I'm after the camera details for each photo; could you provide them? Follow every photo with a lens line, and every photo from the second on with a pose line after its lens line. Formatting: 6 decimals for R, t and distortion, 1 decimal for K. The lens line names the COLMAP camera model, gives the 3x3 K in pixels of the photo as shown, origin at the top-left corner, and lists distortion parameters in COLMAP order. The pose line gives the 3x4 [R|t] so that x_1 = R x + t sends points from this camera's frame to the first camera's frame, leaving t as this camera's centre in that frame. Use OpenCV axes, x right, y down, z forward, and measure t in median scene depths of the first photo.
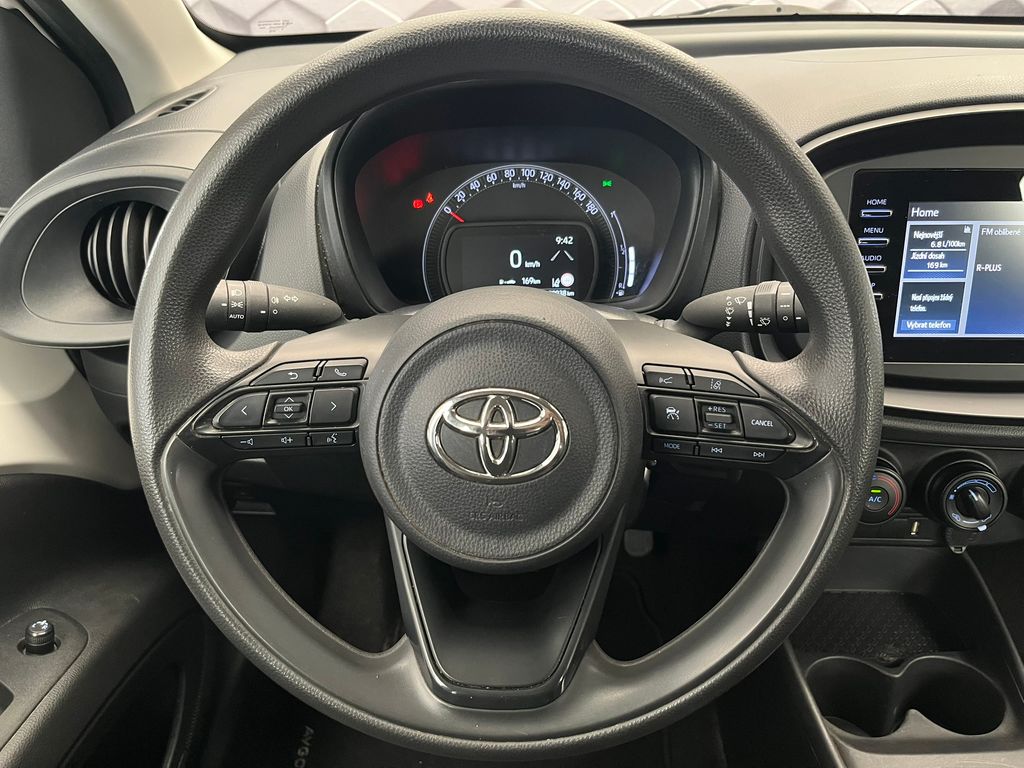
lens RADIAL K [[774.8, 0, 511.4], [0, 774.8, 369.4], [0, 0, 1]] dist [0.092241, -0.001689]
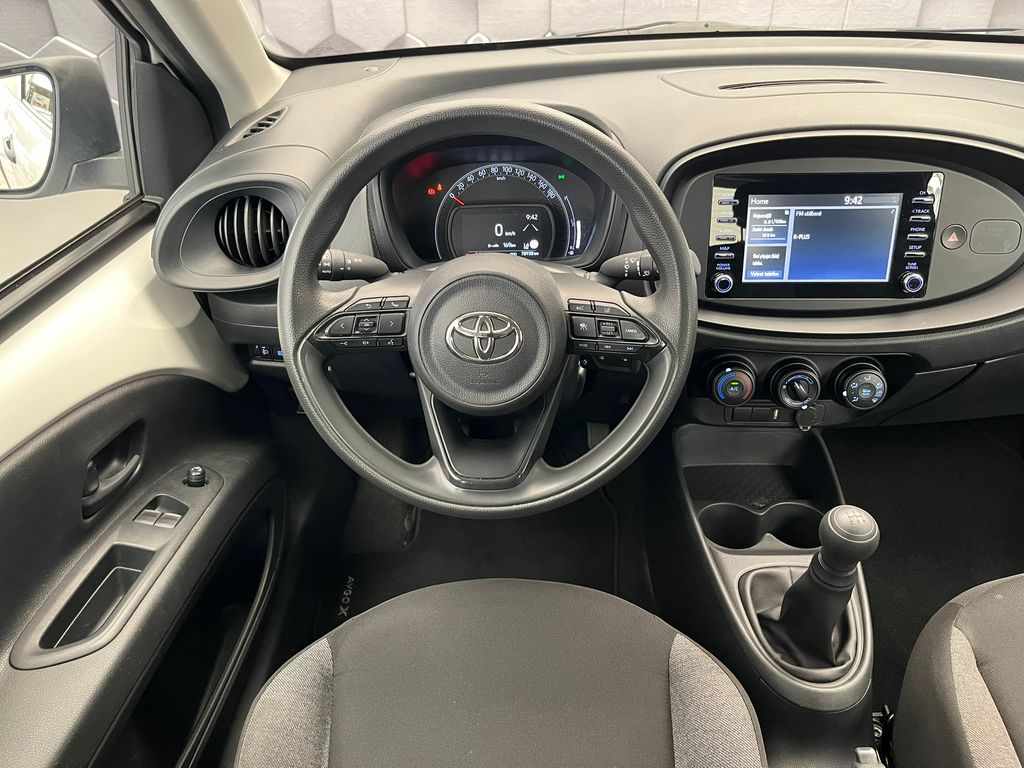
lens RADIAL K [[774.8, 0, 511.4], [0, 774.8, 369.4], [0, 0, 1]] dist [0.092241, -0.001689]
pose [[0.999982, -0.005217, 0.003102, 0.028425], [0.004991, 0.997617, 0.068819, 0.024143], [-0.003454, -0.068803, 0.997624, -0.590252]]
